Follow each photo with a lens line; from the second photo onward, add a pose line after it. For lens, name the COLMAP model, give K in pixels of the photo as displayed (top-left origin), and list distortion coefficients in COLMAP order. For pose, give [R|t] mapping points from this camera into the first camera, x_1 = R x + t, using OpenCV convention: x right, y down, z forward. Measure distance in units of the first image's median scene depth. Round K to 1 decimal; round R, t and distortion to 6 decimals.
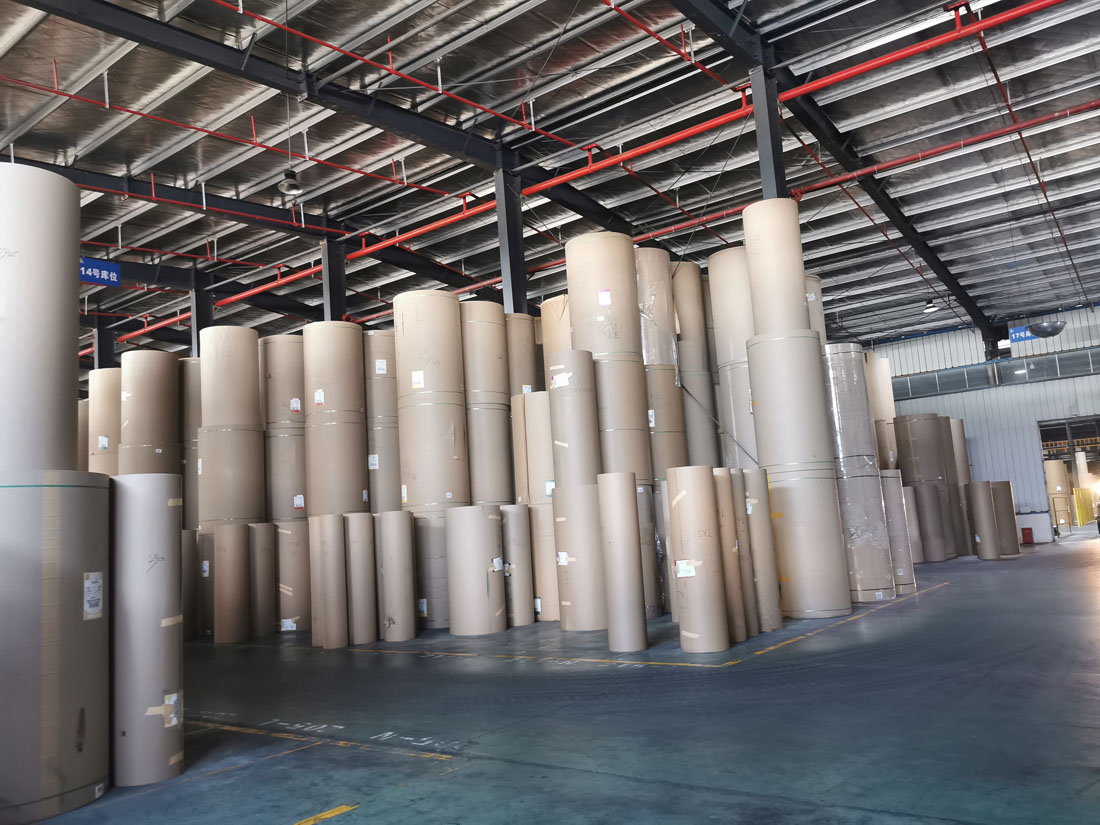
lens RADIAL K [[867.9, 0, 551.6], [0, 867.9, 405.7], [0, 0, 1]] dist [0.110374, -0.015238]
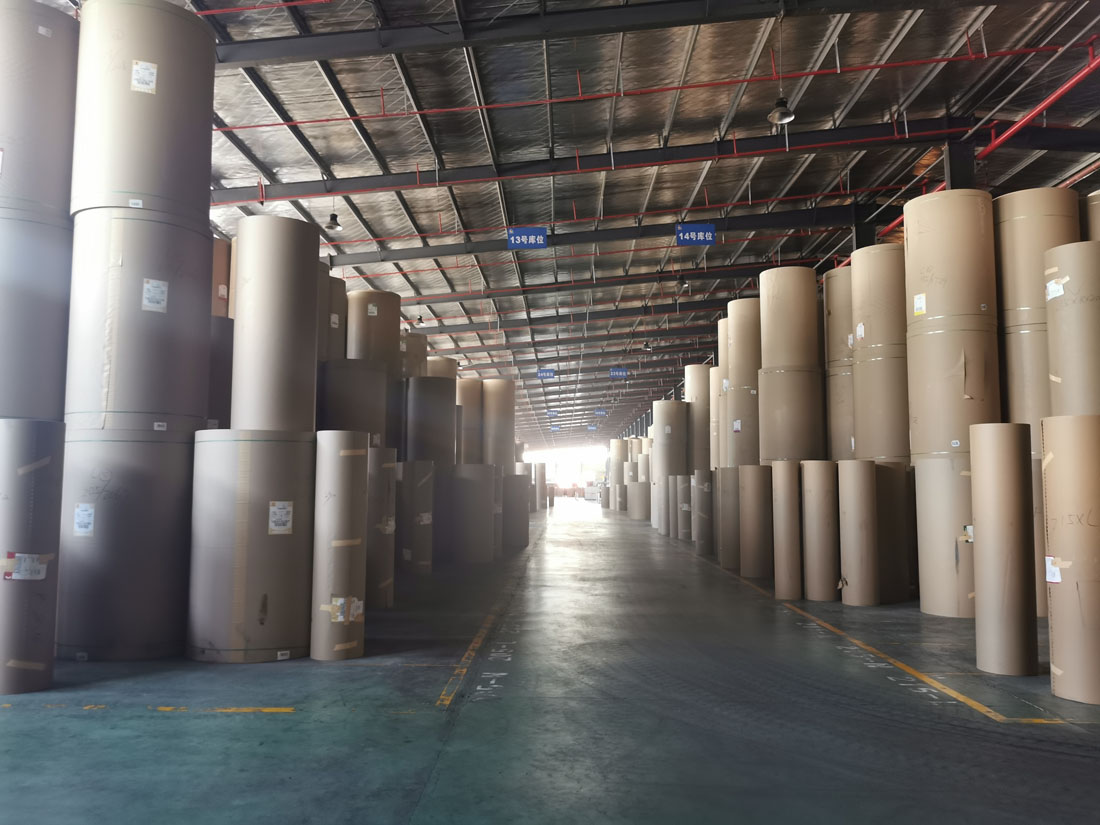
lens RADIAL K [[867.9, 0, 554.4], [0, 867.9, 410.3], [0, 0, 1]] dist [0.110374, -0.015238]
pose [[0.607952, -0.002055, -0.793971, 0.756446], [0.071279, 0.996100, 0.052000, 0.004643], [0.790768, -0.088207, 0.605728, 0.477280]]
